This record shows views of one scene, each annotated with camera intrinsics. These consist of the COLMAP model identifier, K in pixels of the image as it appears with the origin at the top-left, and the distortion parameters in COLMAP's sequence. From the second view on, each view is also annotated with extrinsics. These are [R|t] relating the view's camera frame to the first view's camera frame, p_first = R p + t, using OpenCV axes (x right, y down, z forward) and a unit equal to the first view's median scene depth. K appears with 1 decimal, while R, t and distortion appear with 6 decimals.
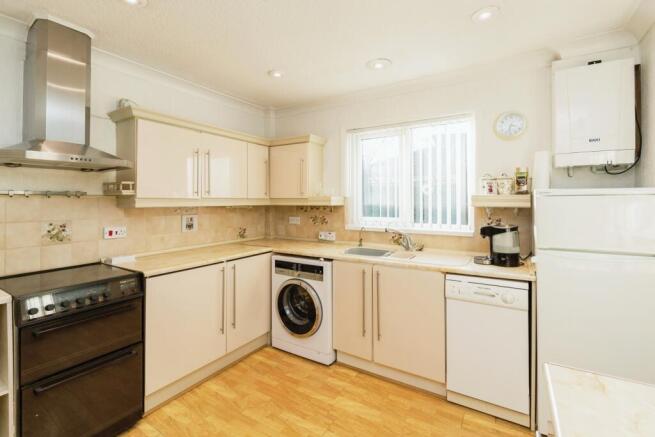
lens RADIAL K [[292.0, 0, 322.1], [0, 292.0, 197.5], [0, 0, 1]] dist [0.001531, -0.000108]
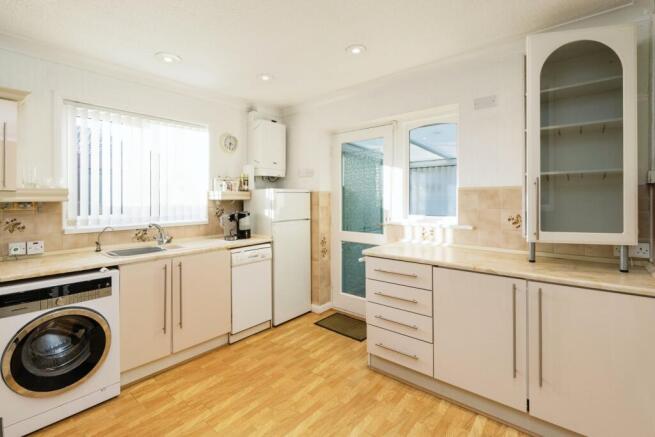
lens RADIAL K [[292.0, 0, 322.1], [0, 292.0, 197.5], [0, 0, 1]] dist [0.001531, -0.000108]
pose [[0.175371, 0.000173, 0.984502, -0.732757], [-0.004233, 0.999991, 0.000578, 0.018767], [-0.984493, -0.004269, 0.175371, 0.316735]]
